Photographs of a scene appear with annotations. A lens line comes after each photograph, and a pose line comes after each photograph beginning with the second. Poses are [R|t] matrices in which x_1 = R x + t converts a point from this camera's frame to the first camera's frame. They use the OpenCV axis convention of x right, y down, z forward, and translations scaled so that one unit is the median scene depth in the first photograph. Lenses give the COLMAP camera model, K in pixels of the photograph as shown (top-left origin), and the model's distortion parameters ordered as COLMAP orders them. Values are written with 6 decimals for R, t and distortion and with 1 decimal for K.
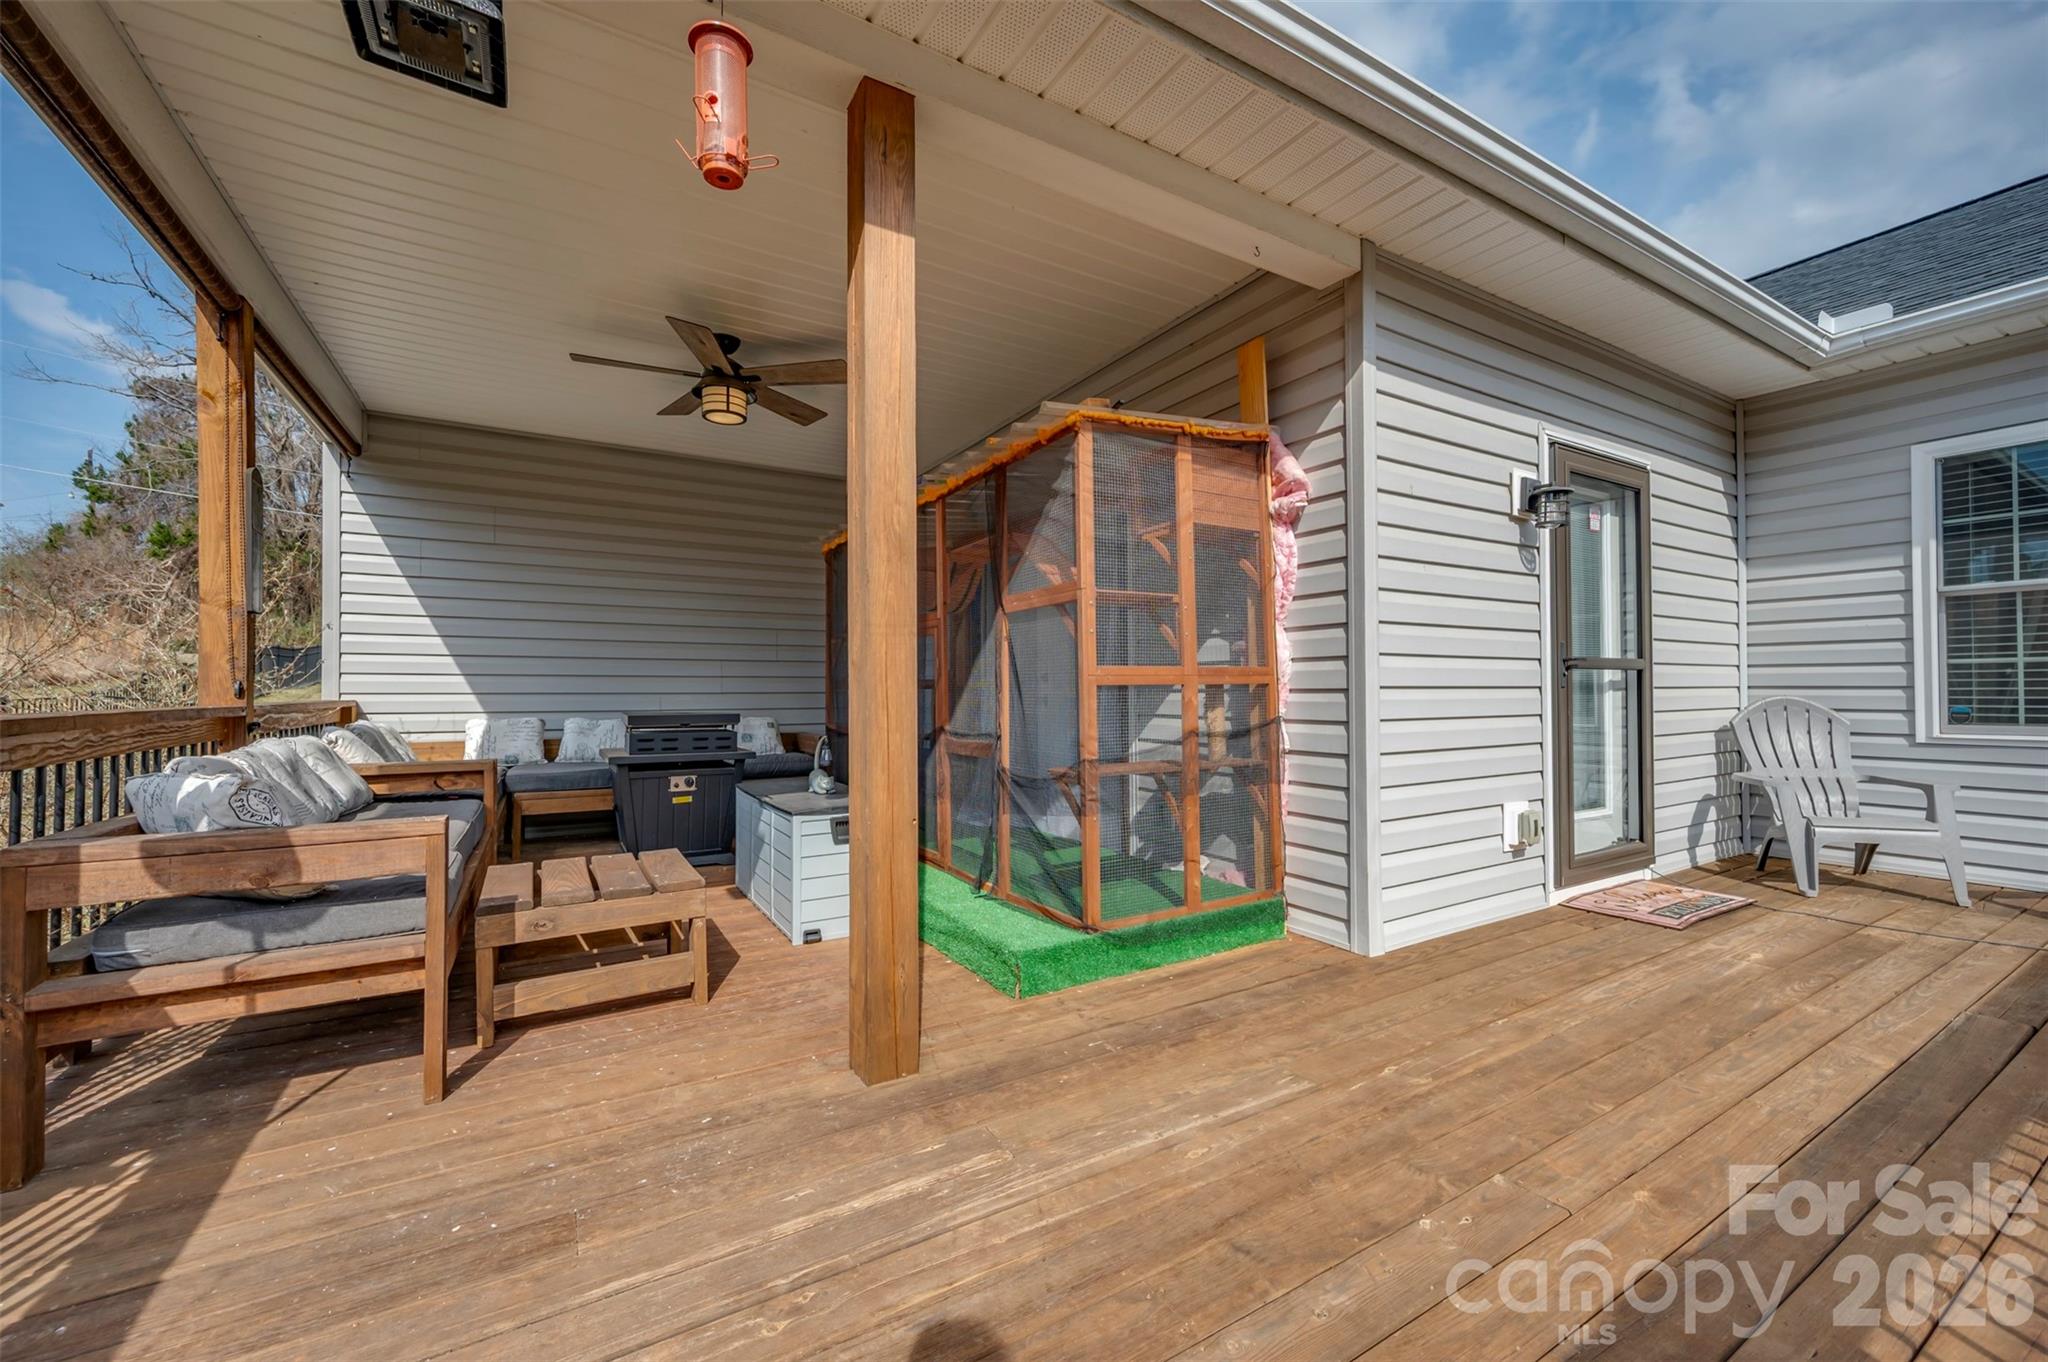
lens RADIAL K [[810.8, 0, 1031.3], [0, 810.8, 680.5], [0, 0, 1]] dist [-0.002631, -0.000560]
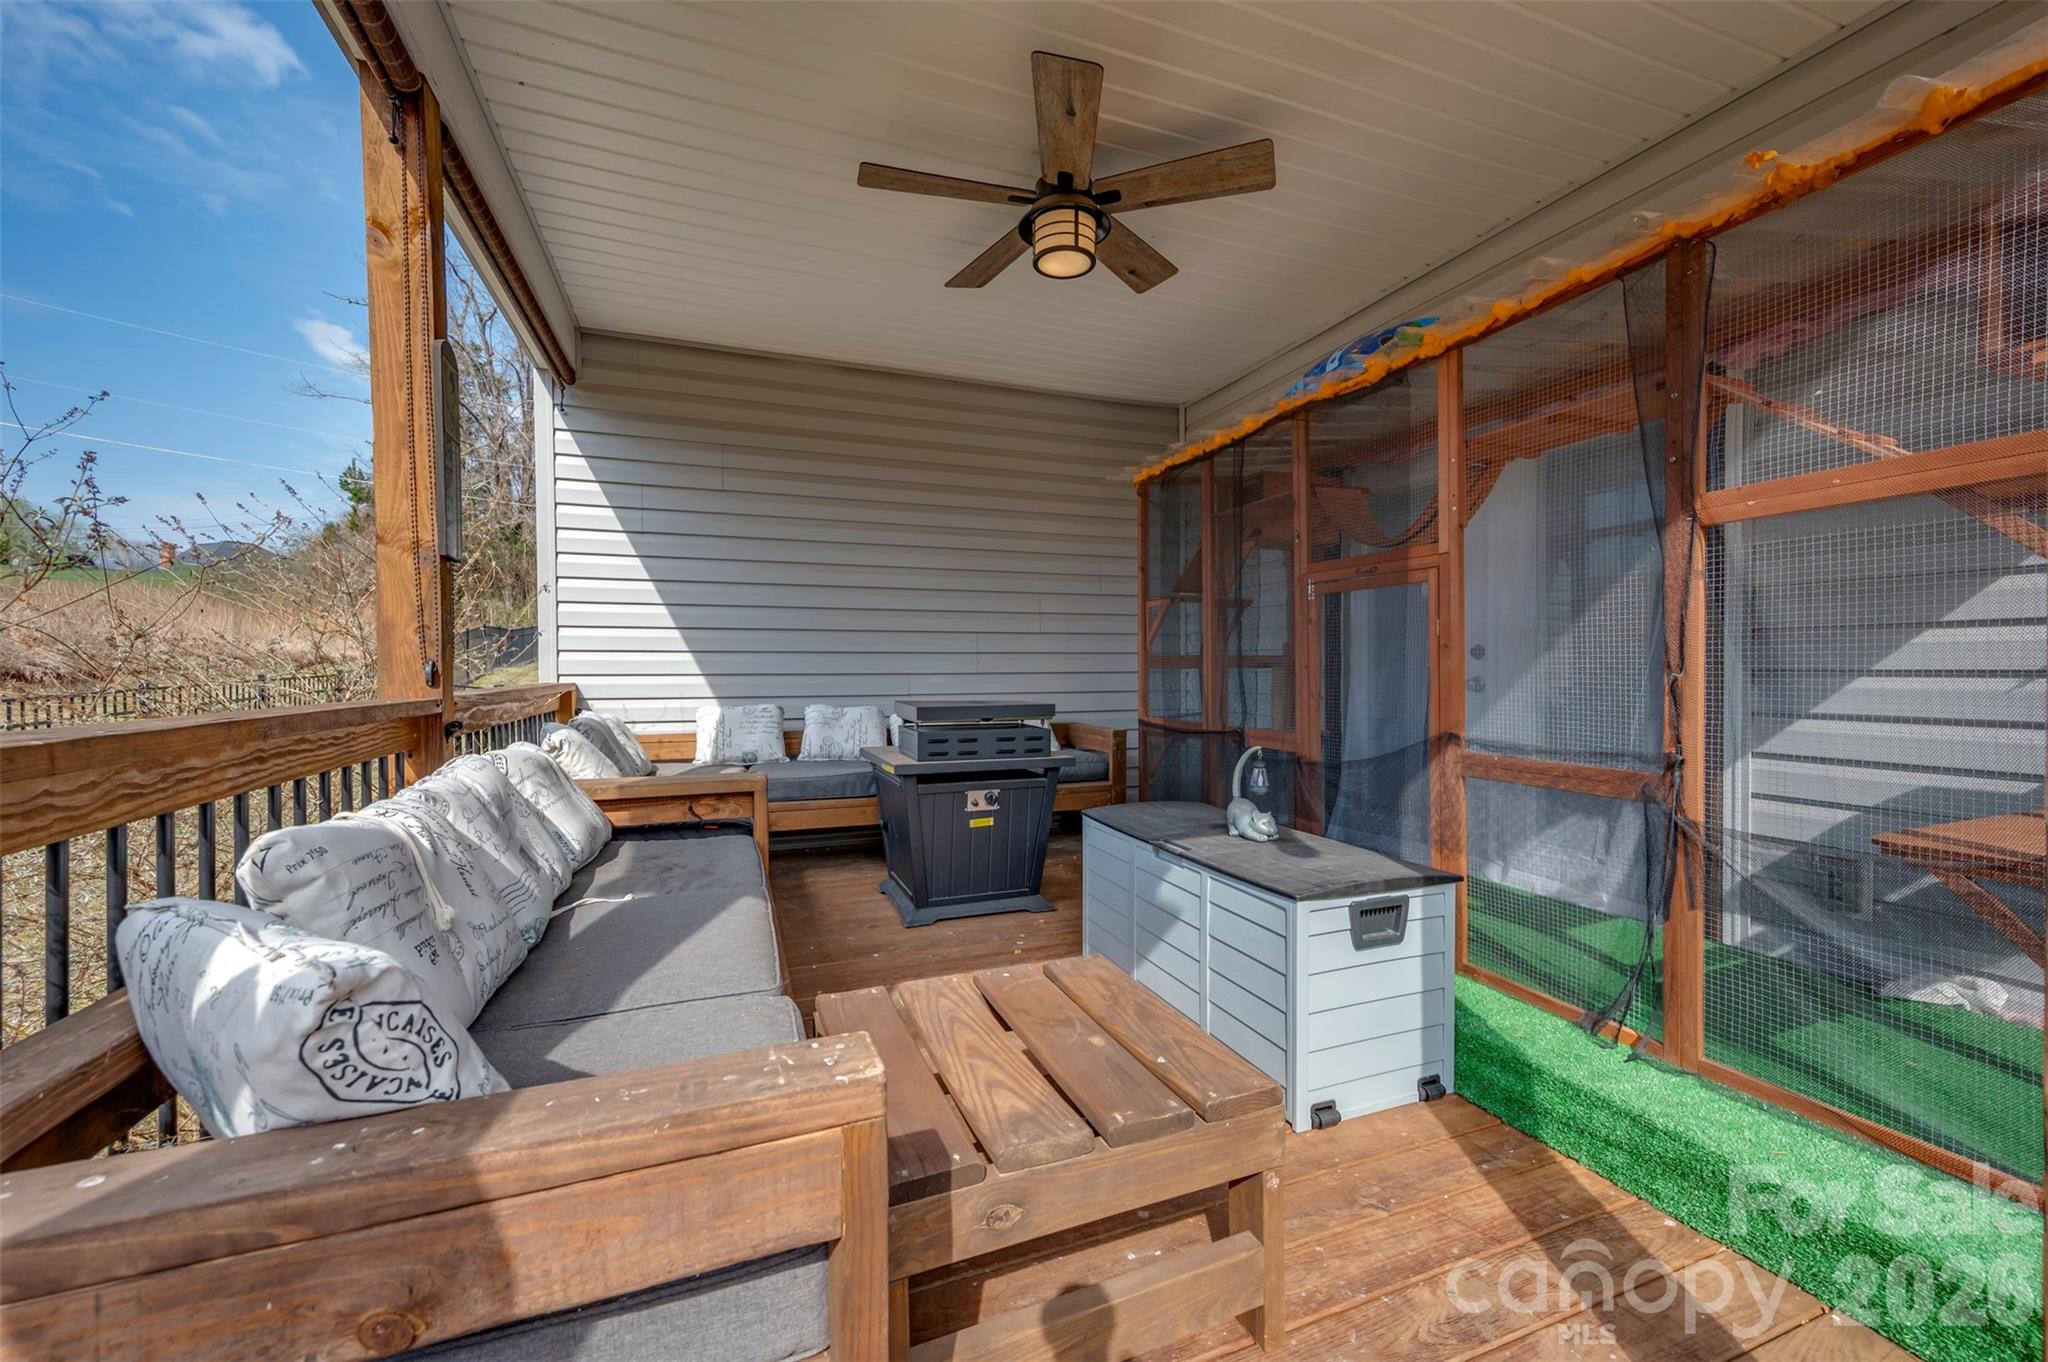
lens RADIAL K [[810.8, 0, 1026.6], [0, 810.8, 679.7], [0, 0, 1]] dist [-0.002631, -0.000560]
pose [[0.984640, 0.001019, -0.174595, -0.309451], [0.003967, 0.999594, 0.028205, -0.000545], [0.174553, -0.028465, 0.984236, 0.348272]]
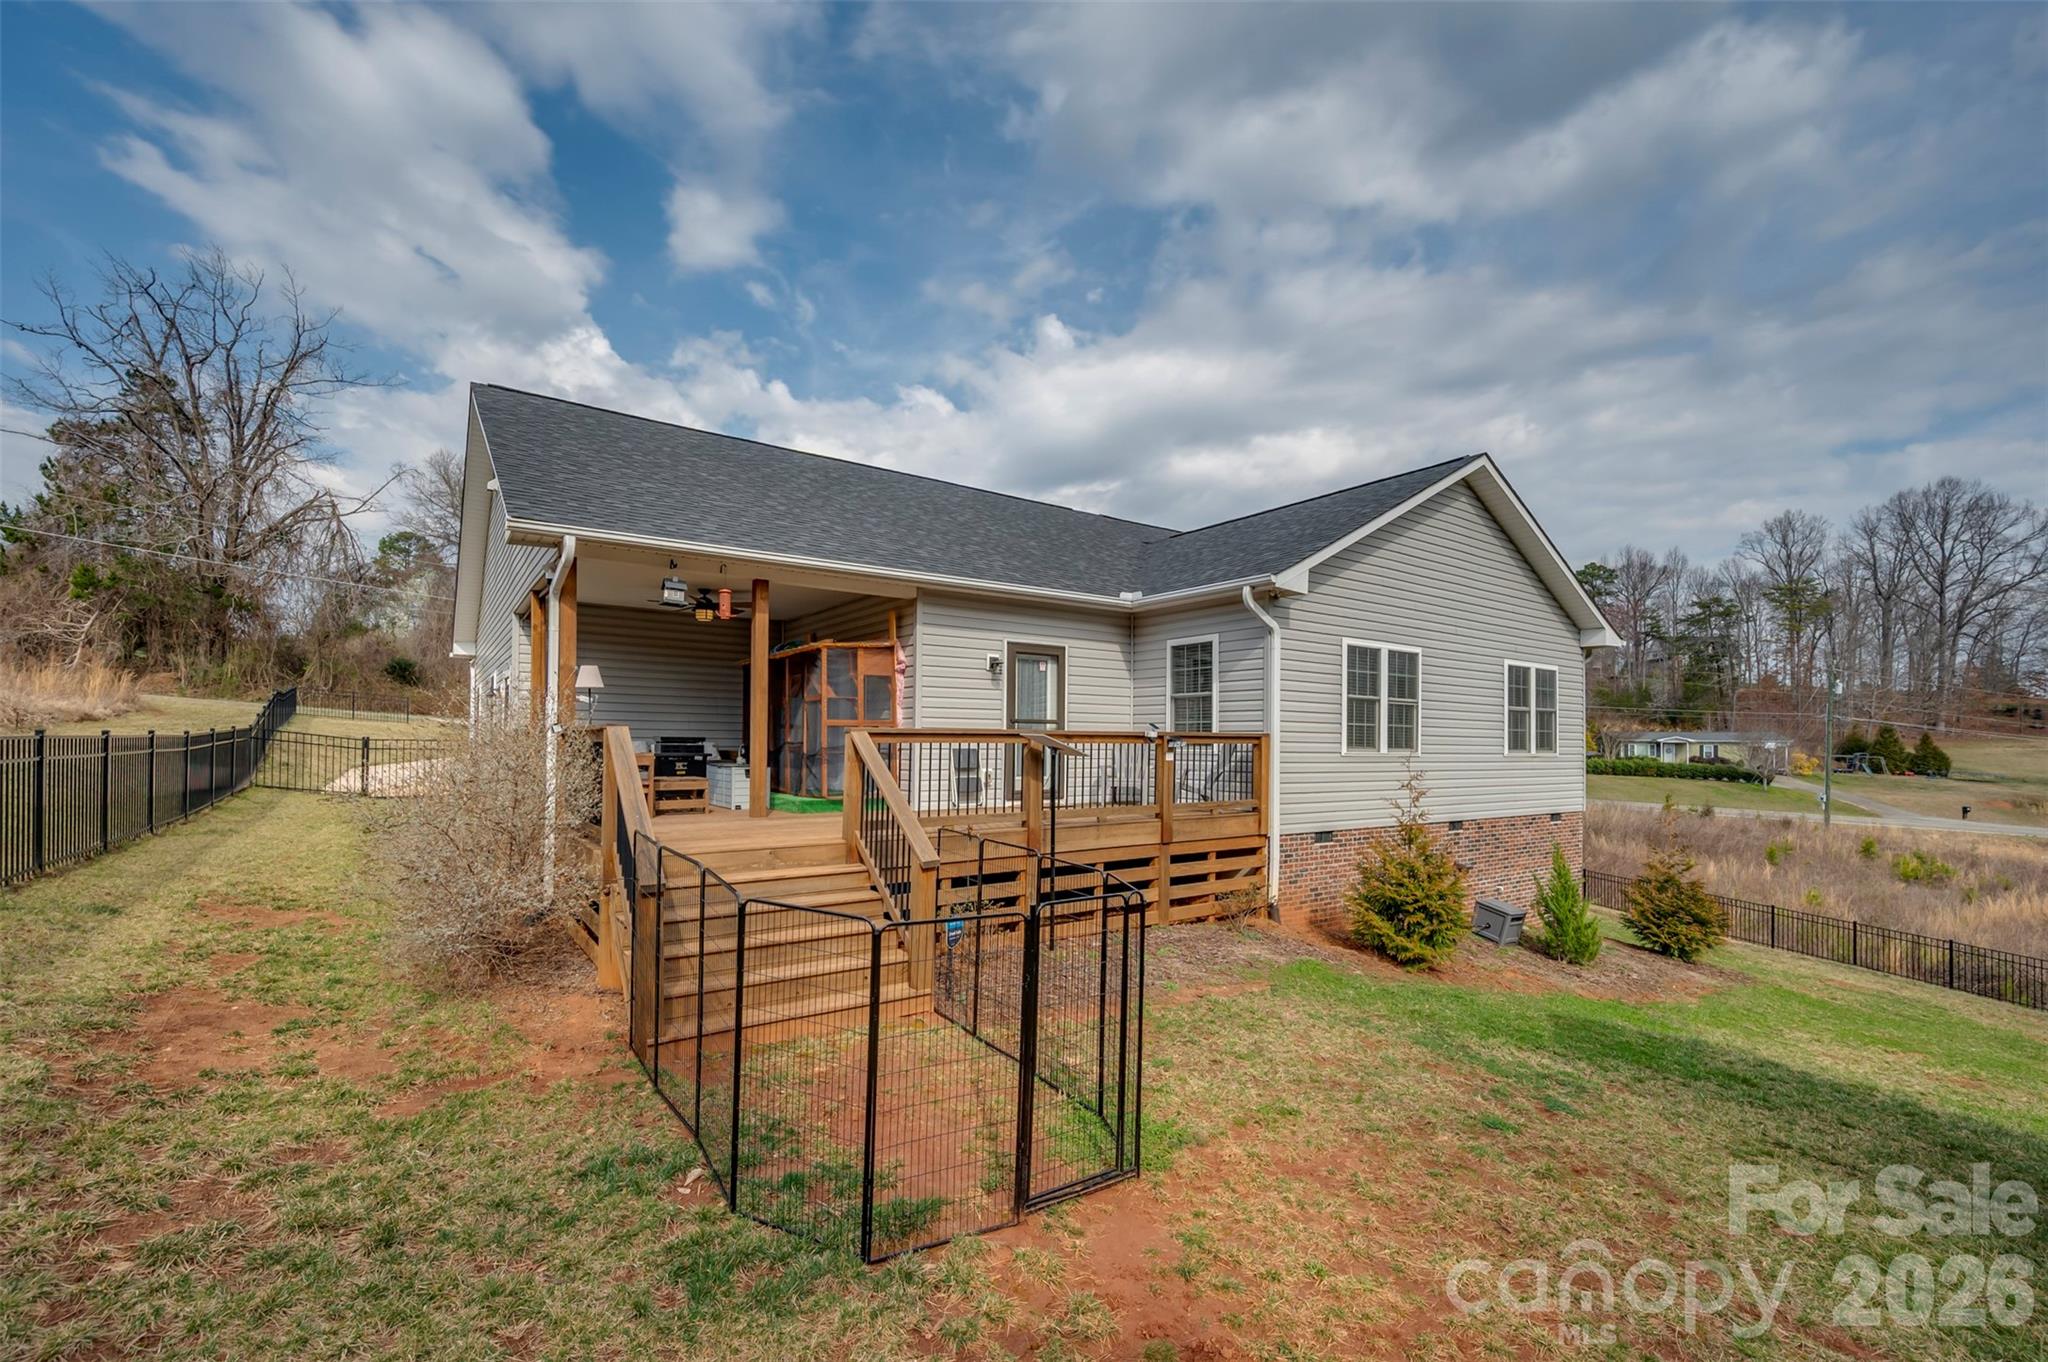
lens RADIAL K [[810.8, 0, 1002.6], [0, 810.8, 734.9], [0, 0, 1]] dist [-0.002631, -0.000560]
pose [[0.997490, 0.013553, 0.069501, 0.418578], [-0.013872, 0.999895, 0.004113, 0.014396], [-0.069438, -0.005067, 0.997573, -1.738462]]
